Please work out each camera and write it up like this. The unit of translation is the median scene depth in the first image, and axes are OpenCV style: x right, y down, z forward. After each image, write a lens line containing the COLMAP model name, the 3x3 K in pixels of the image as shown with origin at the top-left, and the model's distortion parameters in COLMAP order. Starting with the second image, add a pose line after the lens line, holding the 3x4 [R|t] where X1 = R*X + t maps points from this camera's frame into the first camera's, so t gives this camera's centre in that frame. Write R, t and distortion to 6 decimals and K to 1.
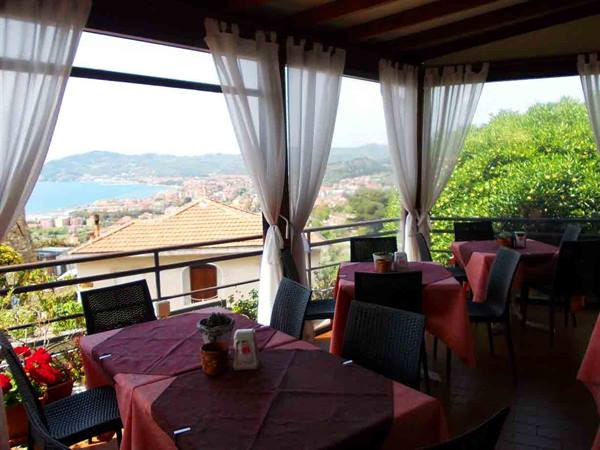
lens RADIAL K [[498.7, 0, 300.0], [0, 498.7, 225.0], [0, 0, 1]] dist [0.000854, -0.007671]
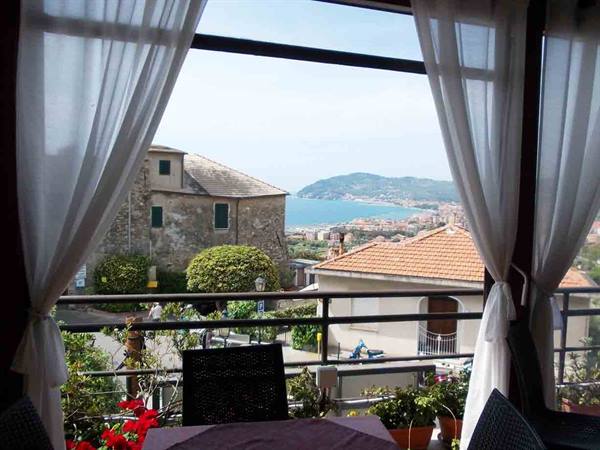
lens RADIAL K [[498.7, 0, 300.0], [0, 498.7, 225.0], [0, 0, 1]] dist [0.000854, -0.007671]
pose [[0.875460, 0.077705, -0.477002, 0.018254], [-0.100273, 0.994717, -0.021993, -0.028027], [0.472773, 0.067085, 0.878627, 0.263310]]
